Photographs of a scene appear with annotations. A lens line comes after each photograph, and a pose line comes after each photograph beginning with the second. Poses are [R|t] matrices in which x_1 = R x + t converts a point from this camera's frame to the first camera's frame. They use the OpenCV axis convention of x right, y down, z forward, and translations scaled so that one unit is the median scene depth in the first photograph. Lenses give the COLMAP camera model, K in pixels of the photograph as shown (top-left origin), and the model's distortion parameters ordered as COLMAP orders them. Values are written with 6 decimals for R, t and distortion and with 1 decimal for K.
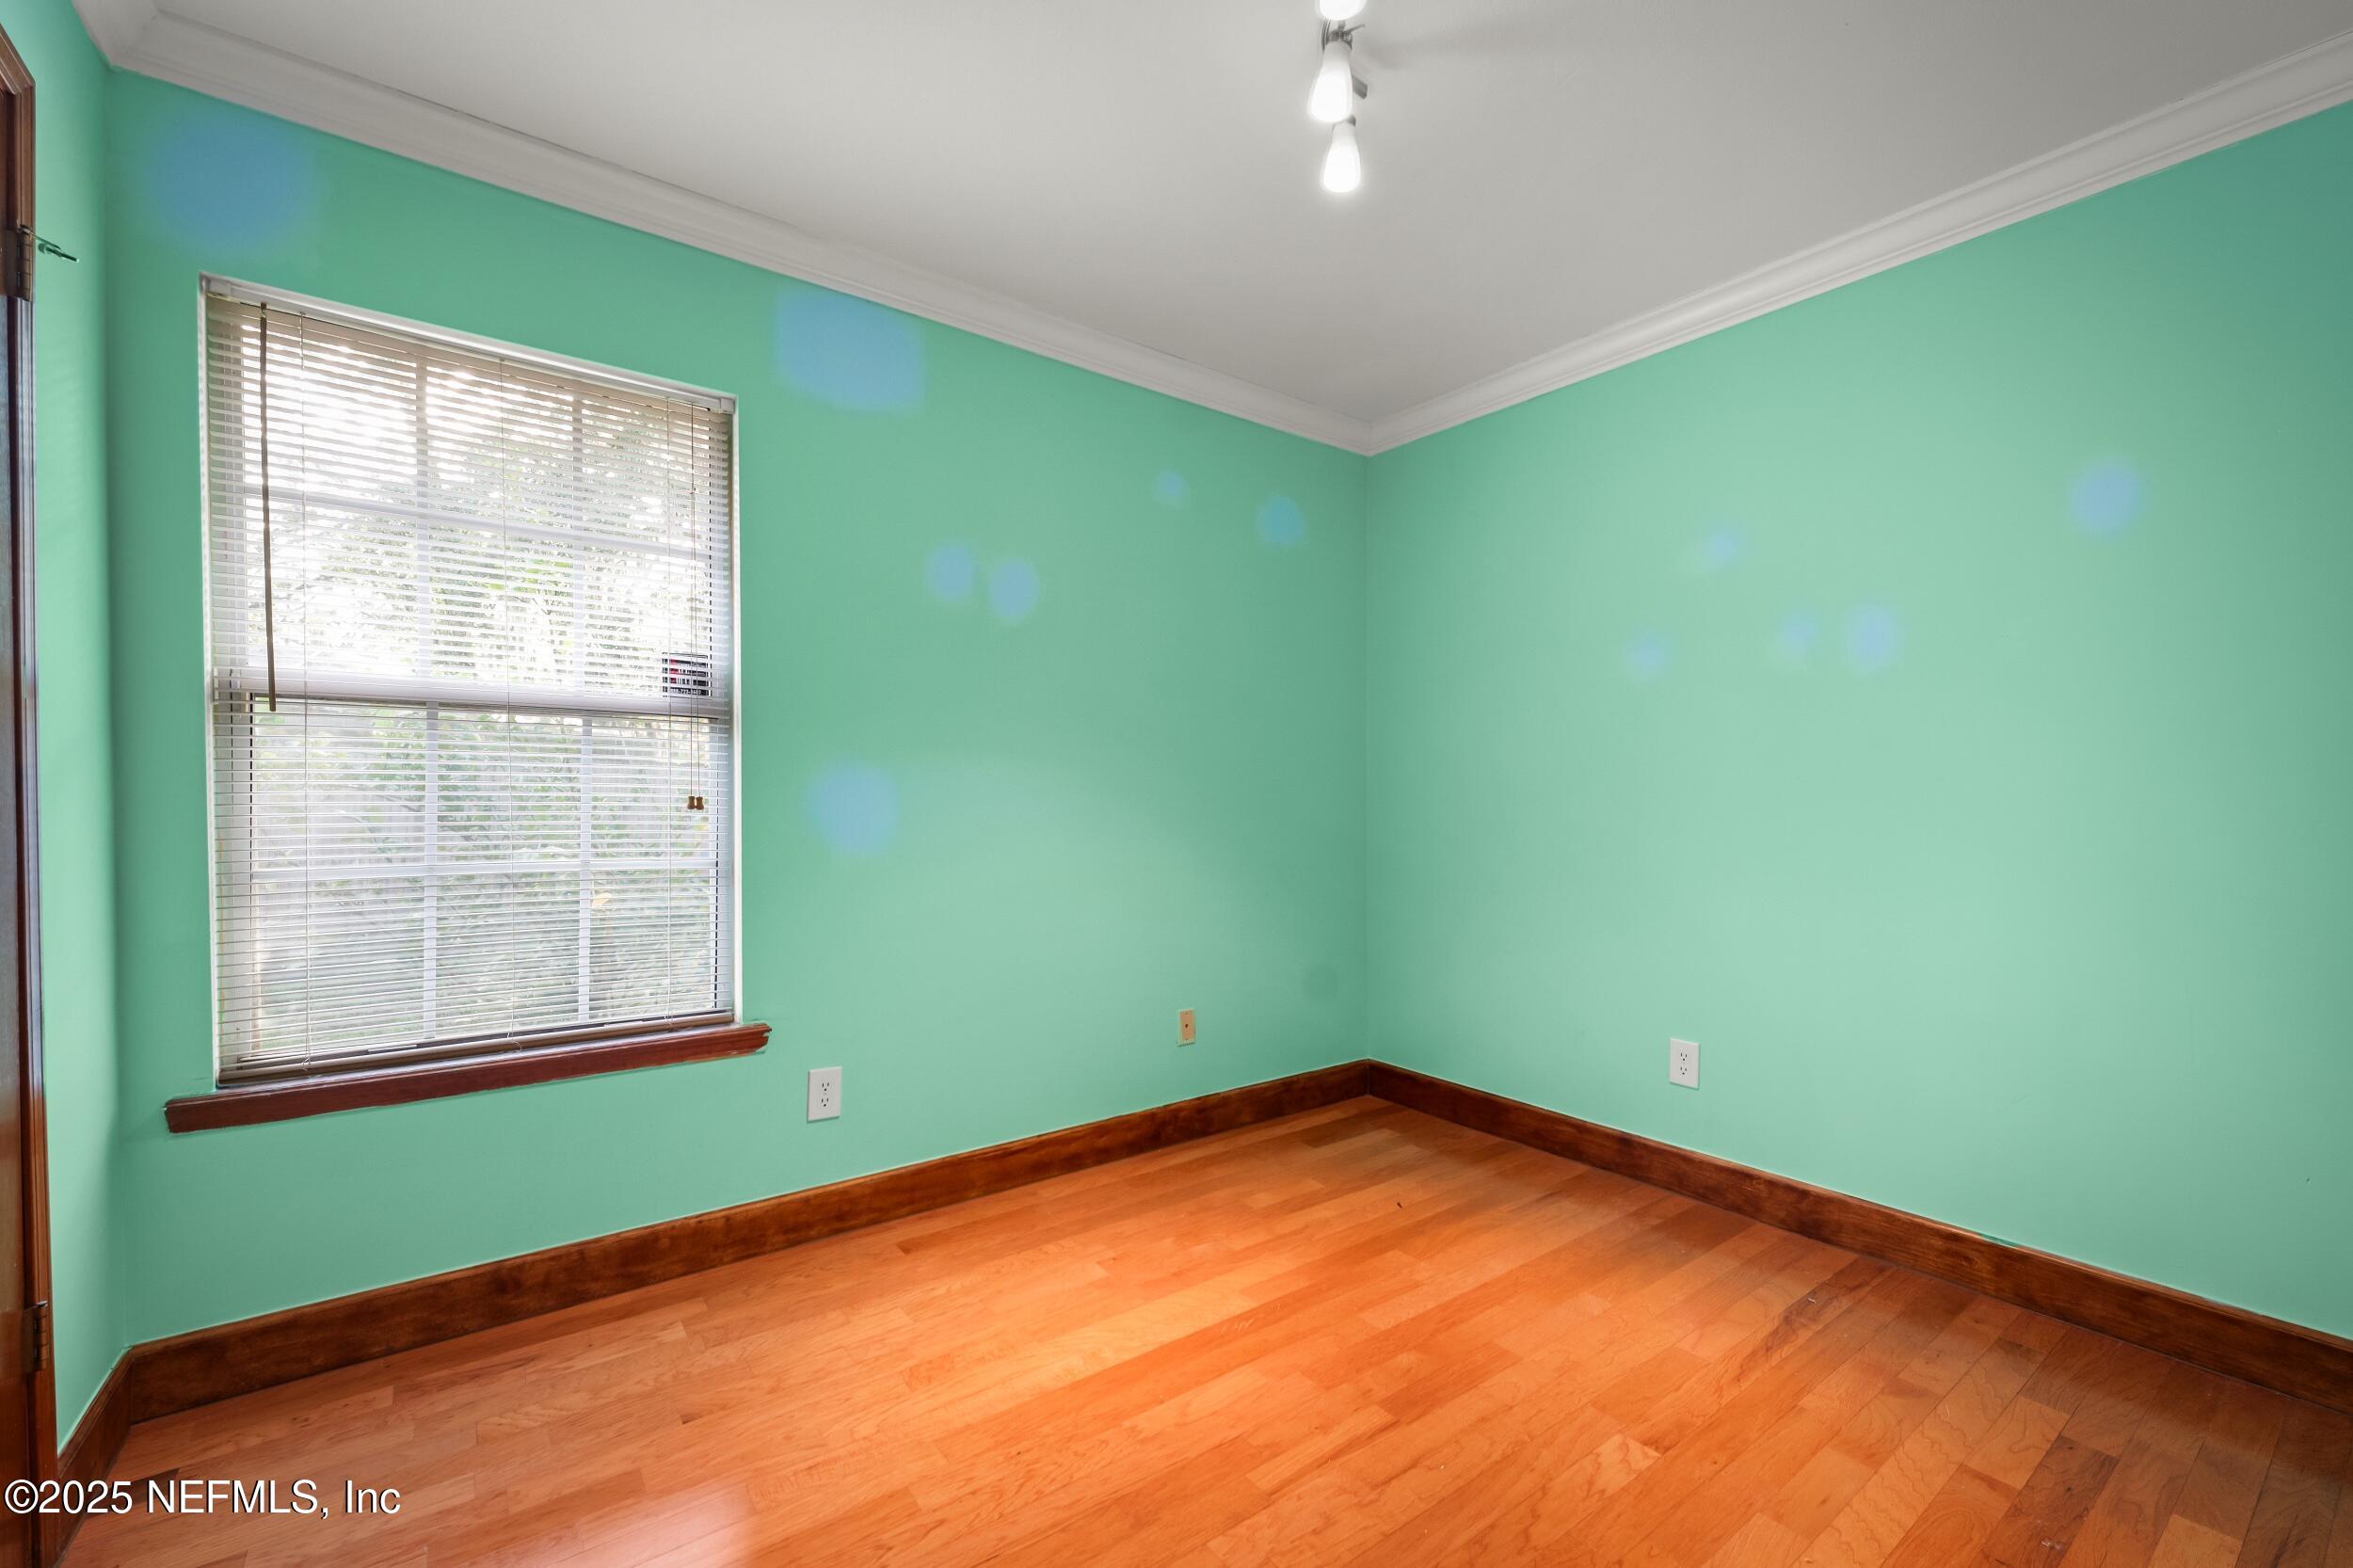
lens RADIAL K [[956.9, 0, 1180.6], [0, 956.9, 787.6], [0, 0, 1]] dist [-0.000330, -0.000519]
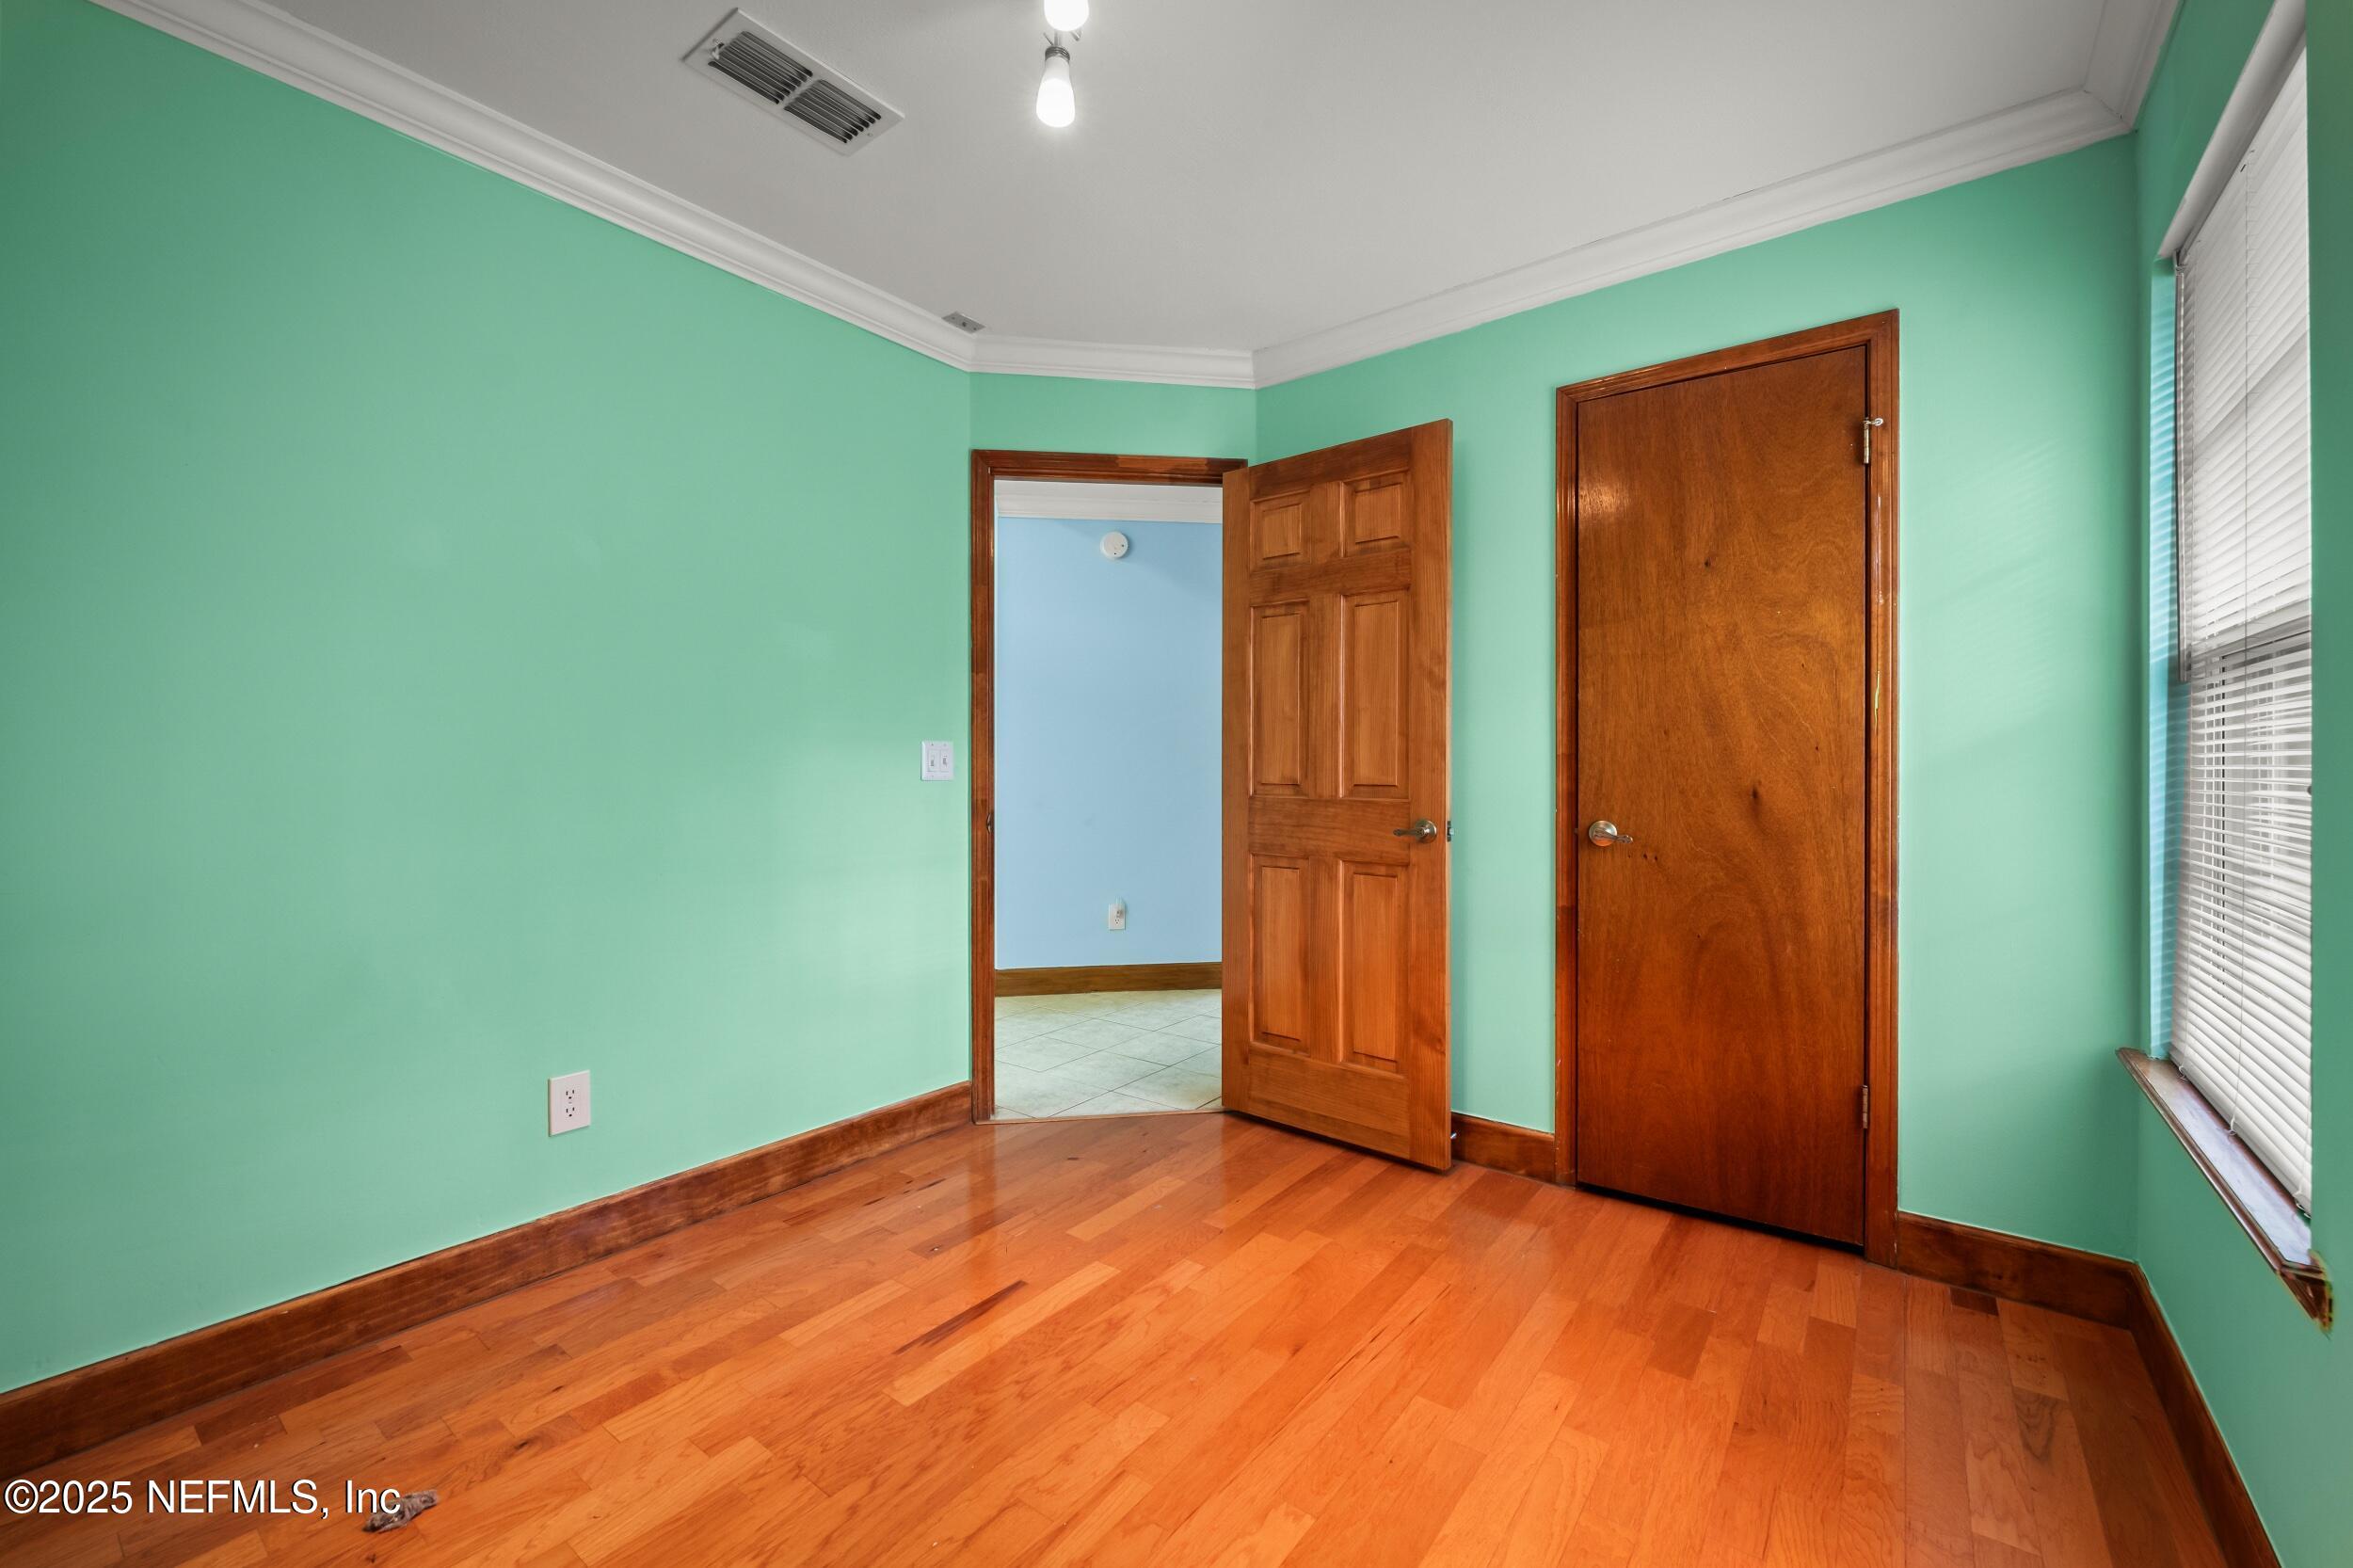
lens RADIAL K [[956.9, 0, 1180.6], [0, 956.9, 787.6], [0, 0, 1]] dist [-0.000330, -0.000519]
pose [[-0.961220, 0.005864, -0.275721, 0.289764], [0.003341, 0.999948, 0.009618, 0.020709], [0.275763, 0.008324, -0.961190, 1.857342]]
